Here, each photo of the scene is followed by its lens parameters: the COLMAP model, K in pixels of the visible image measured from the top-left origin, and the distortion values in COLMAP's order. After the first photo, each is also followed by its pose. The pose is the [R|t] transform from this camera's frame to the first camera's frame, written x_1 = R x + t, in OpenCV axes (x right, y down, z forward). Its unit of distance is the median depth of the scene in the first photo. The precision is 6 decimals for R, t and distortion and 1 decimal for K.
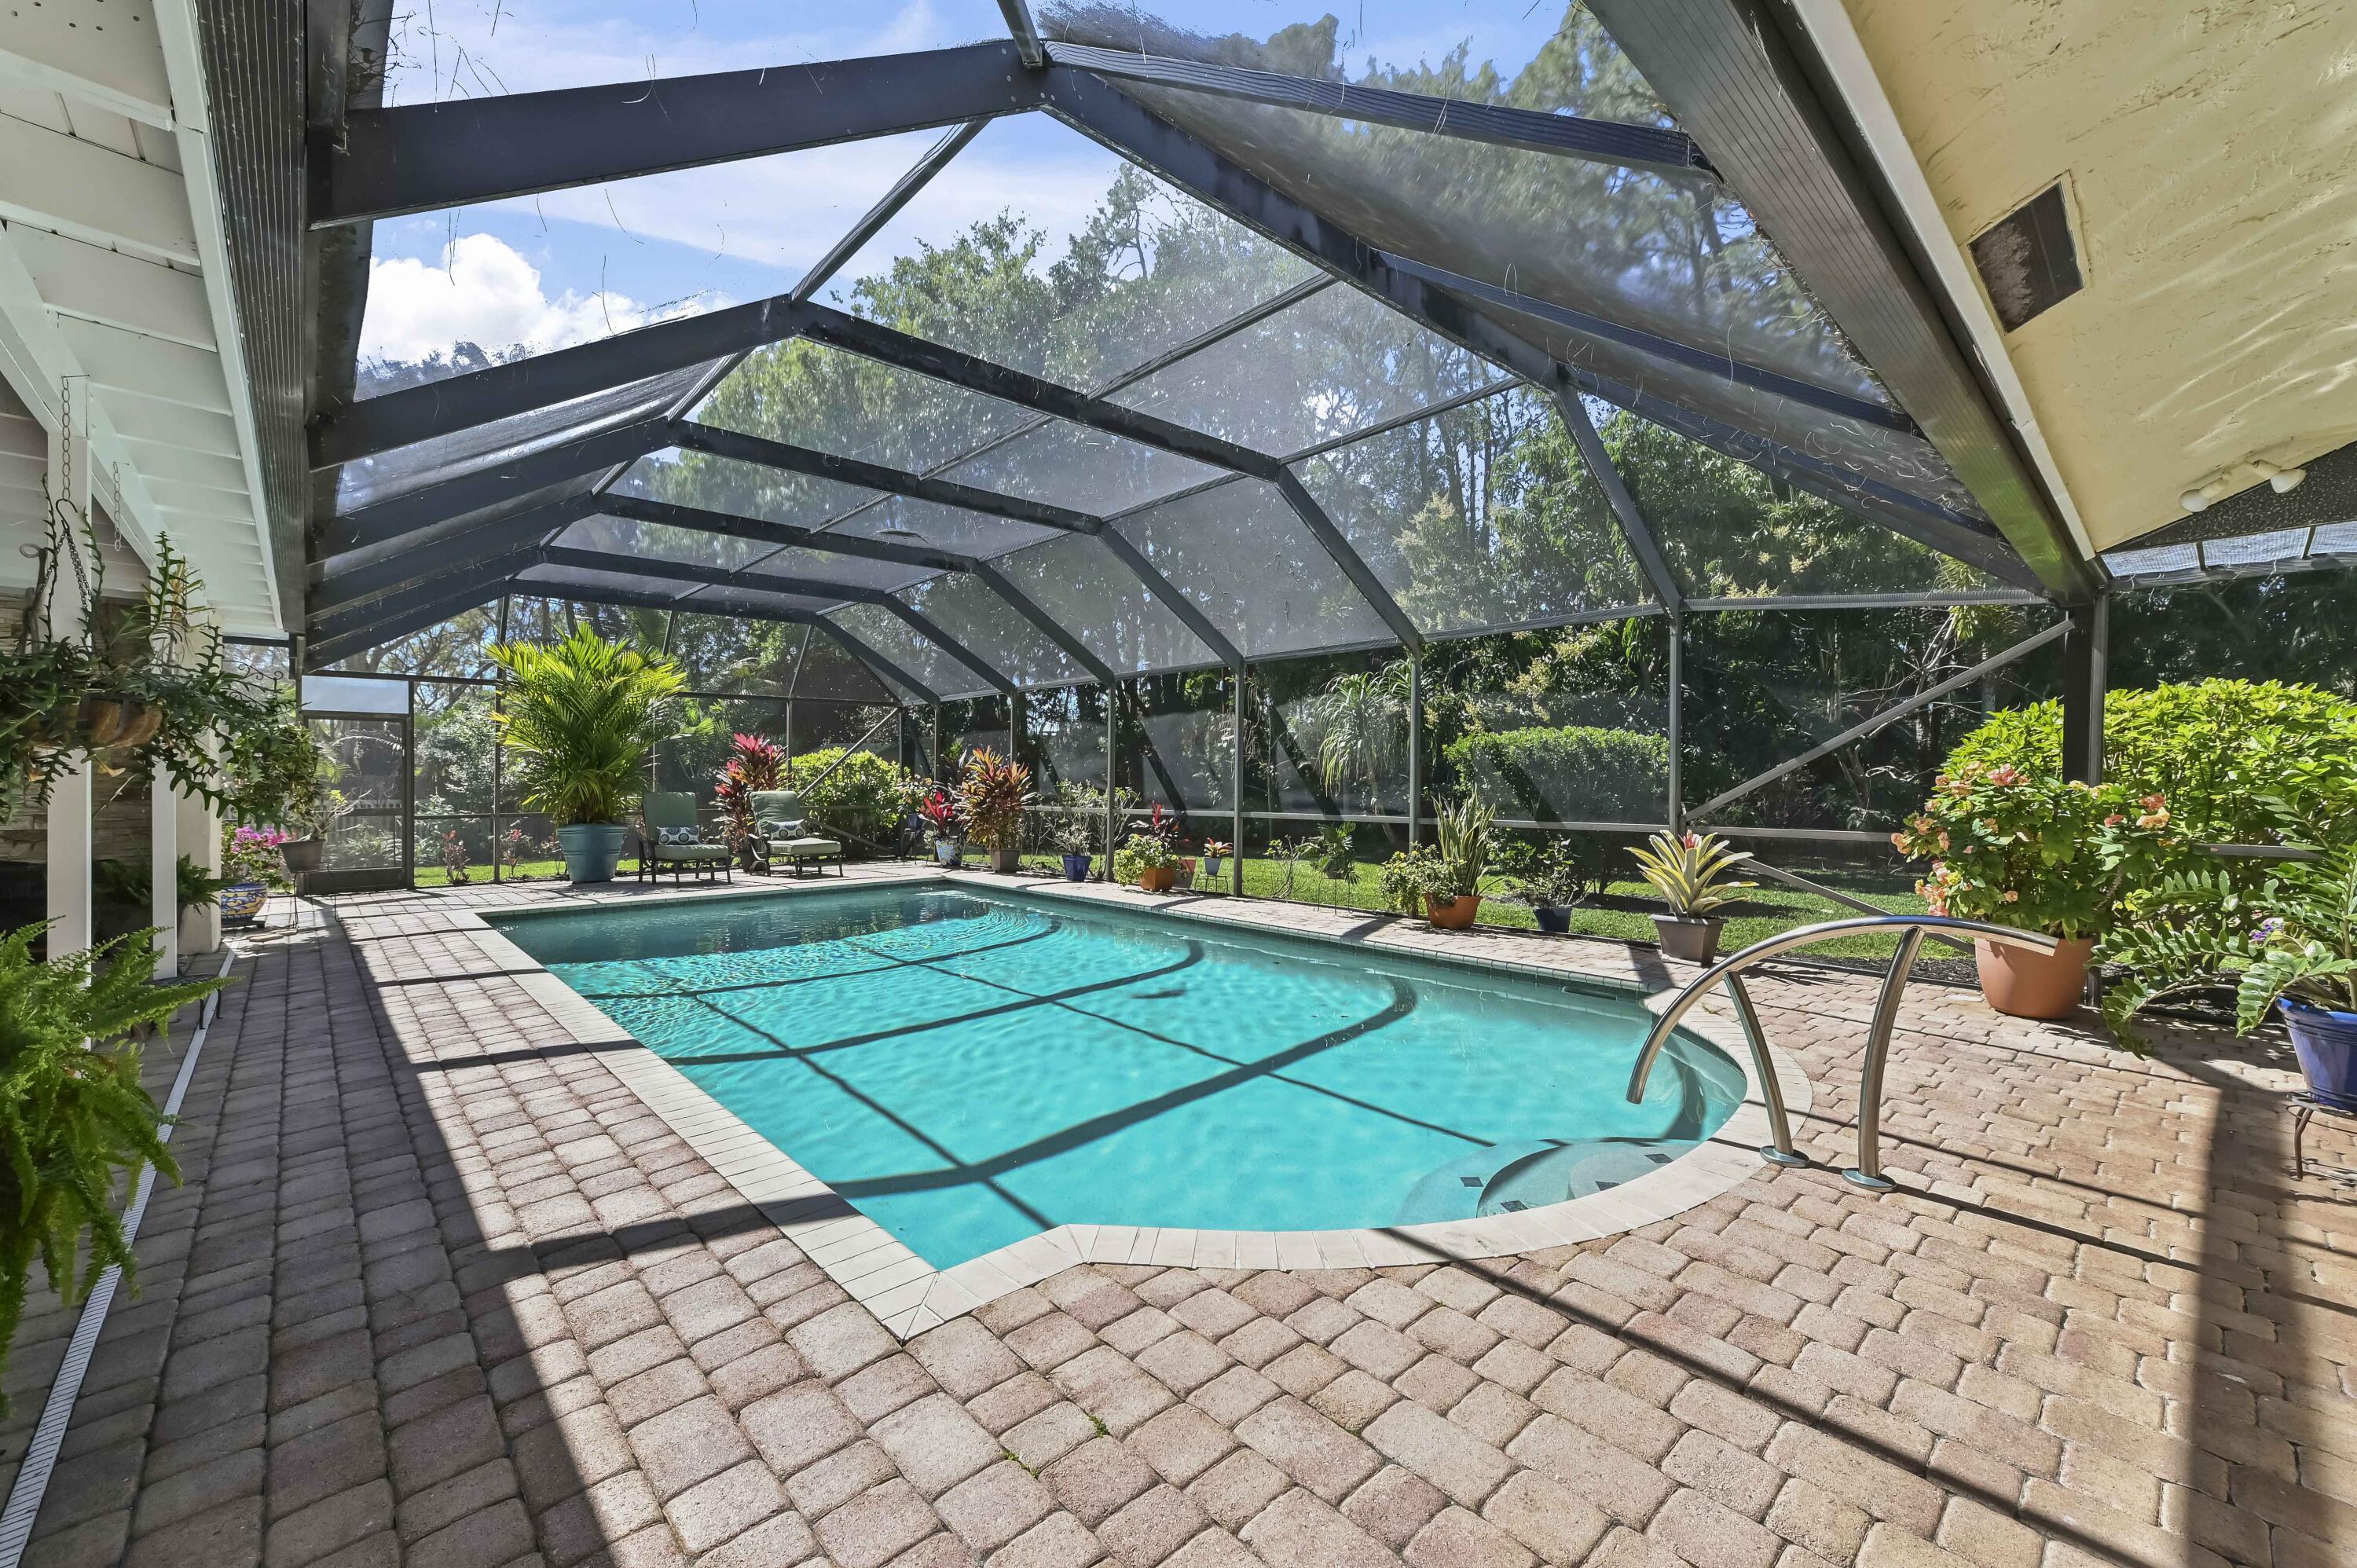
lens RADIAL K [[948.4, 0, 1165.7], [0, 948.4, 782.5], [0, 0, 1]] dist [-0.000751, -0.000494]
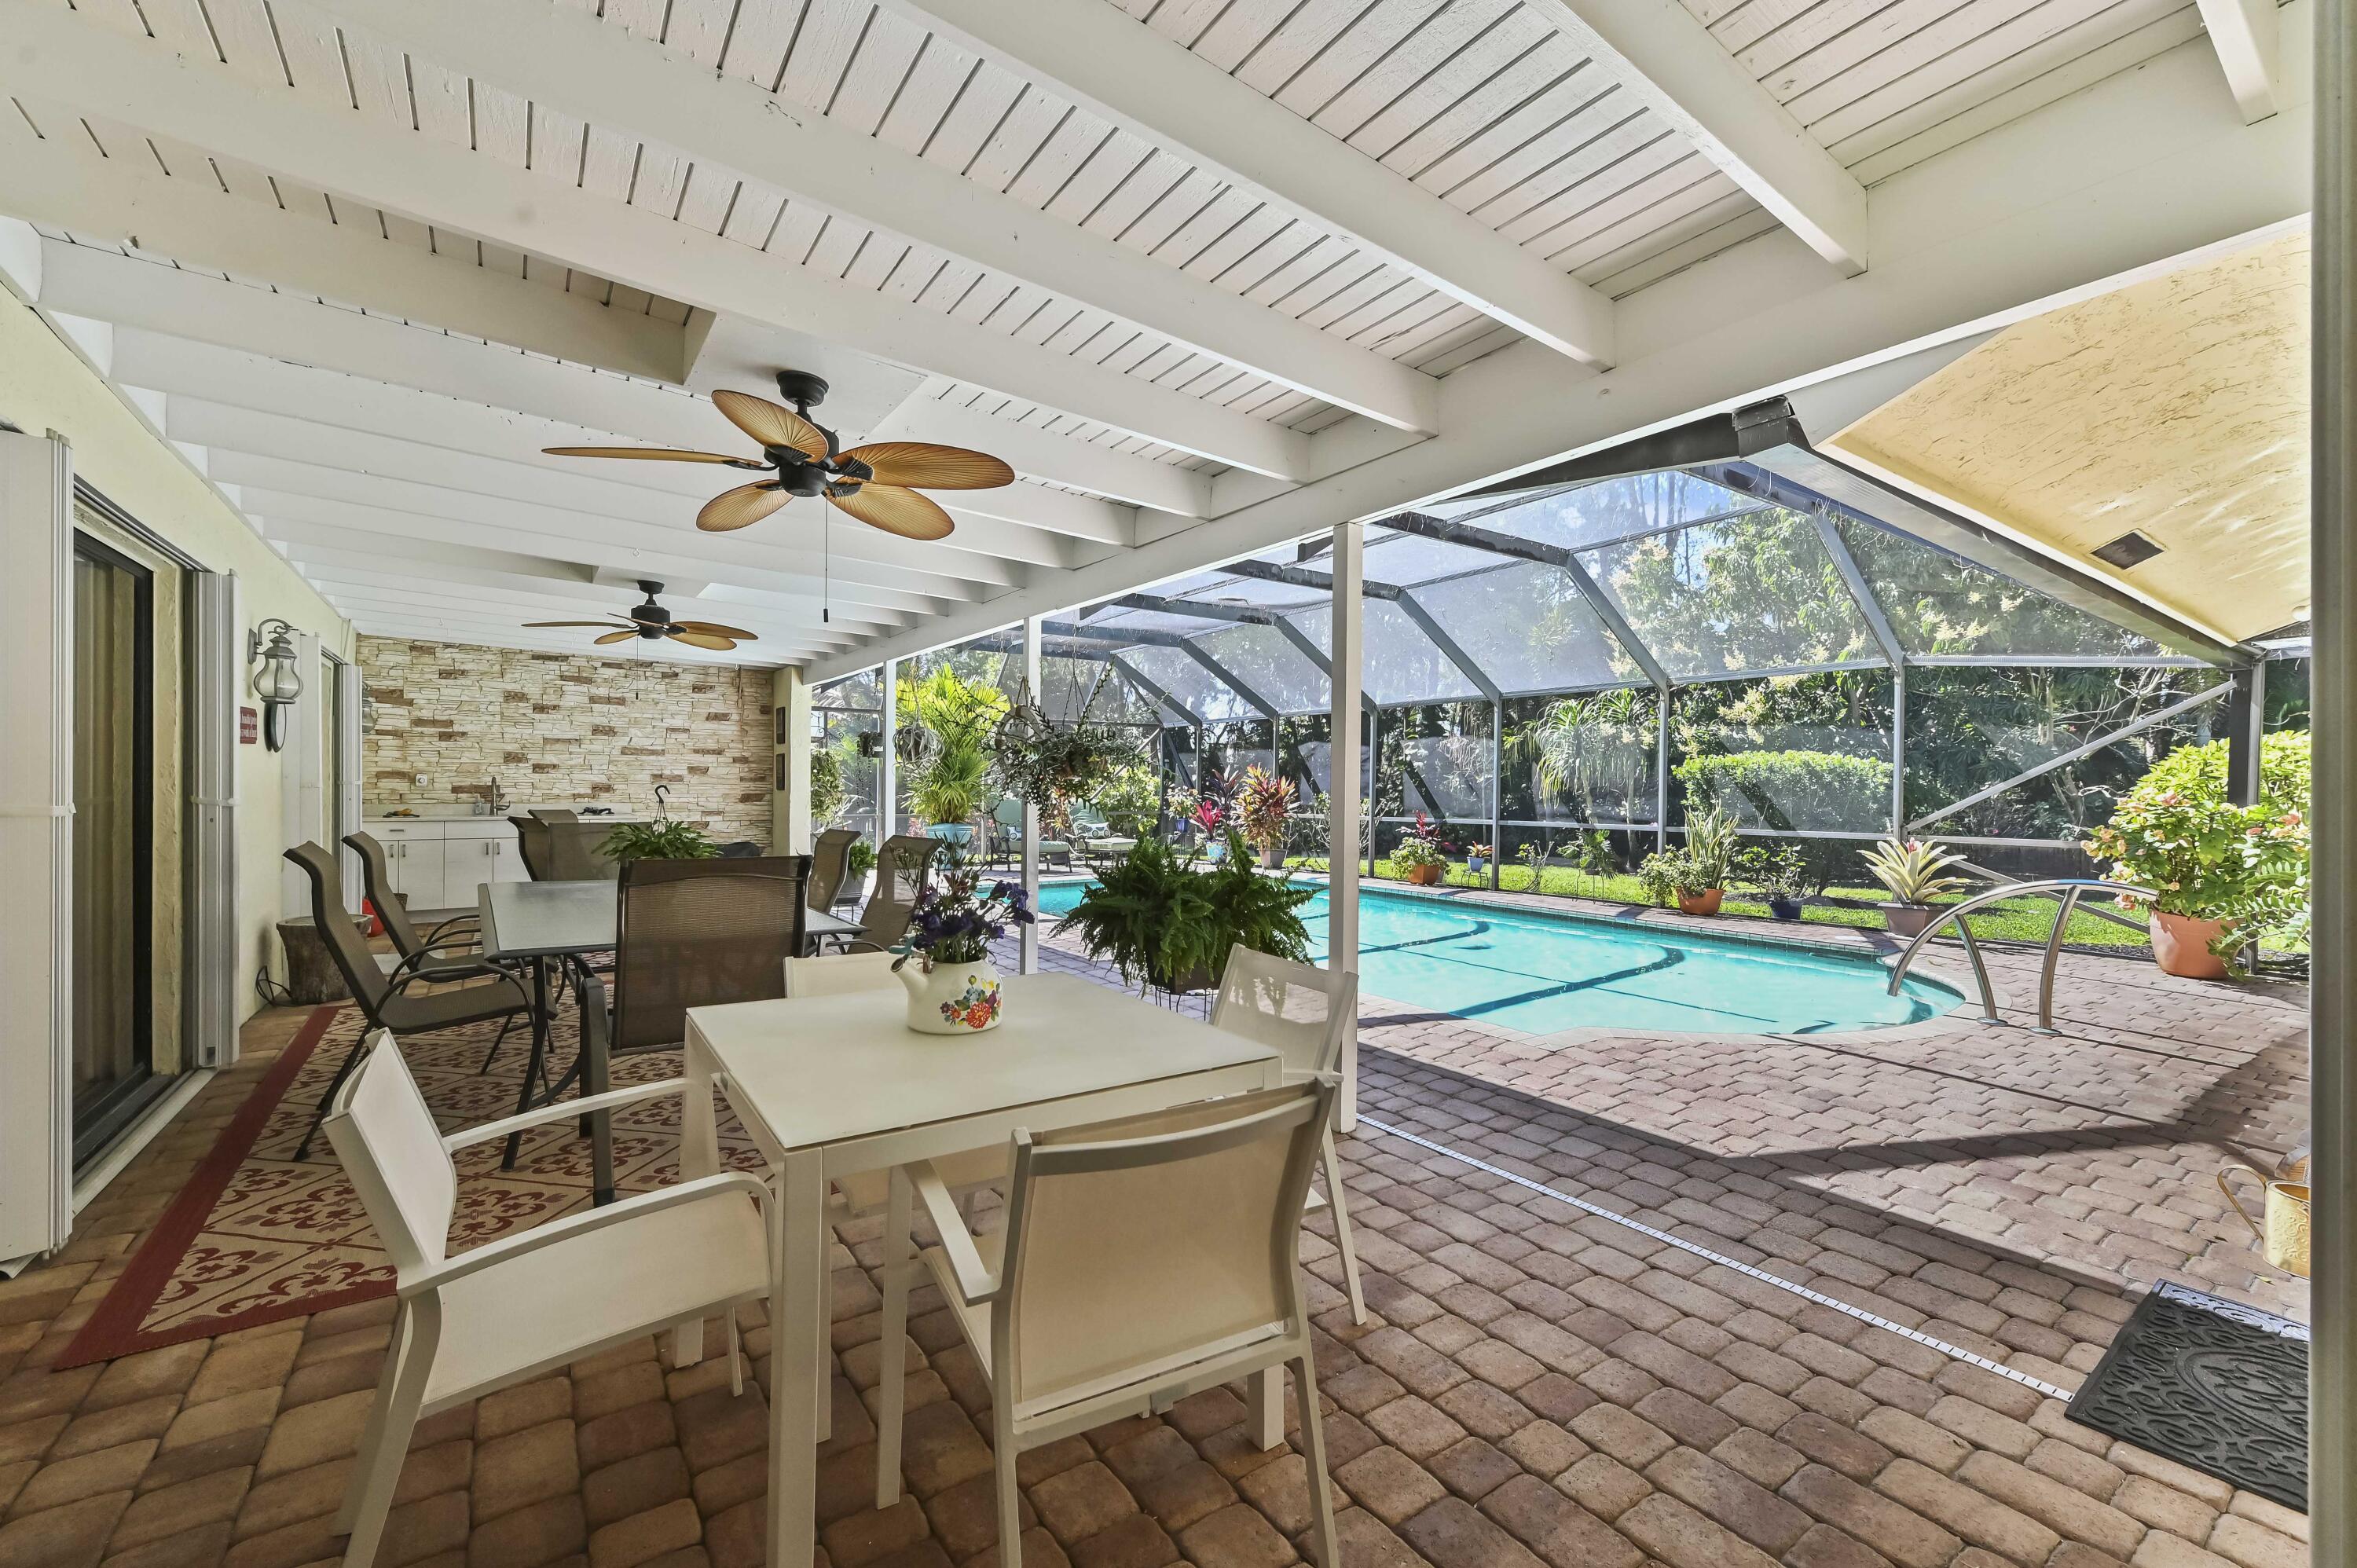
lens RADIAL K [[948.4, 0, 1181.0], [0, 948.4, 788.0], [0, 0, 1]] dist [-0.000751, -0.000494]
pose [[0.991384, 0.008536, -0.130709, -0.177253], [-0.009167, 0.999949, -0.004224, -0.001889], [0.130666, 0.005386, 0.991412, -0.272491]]
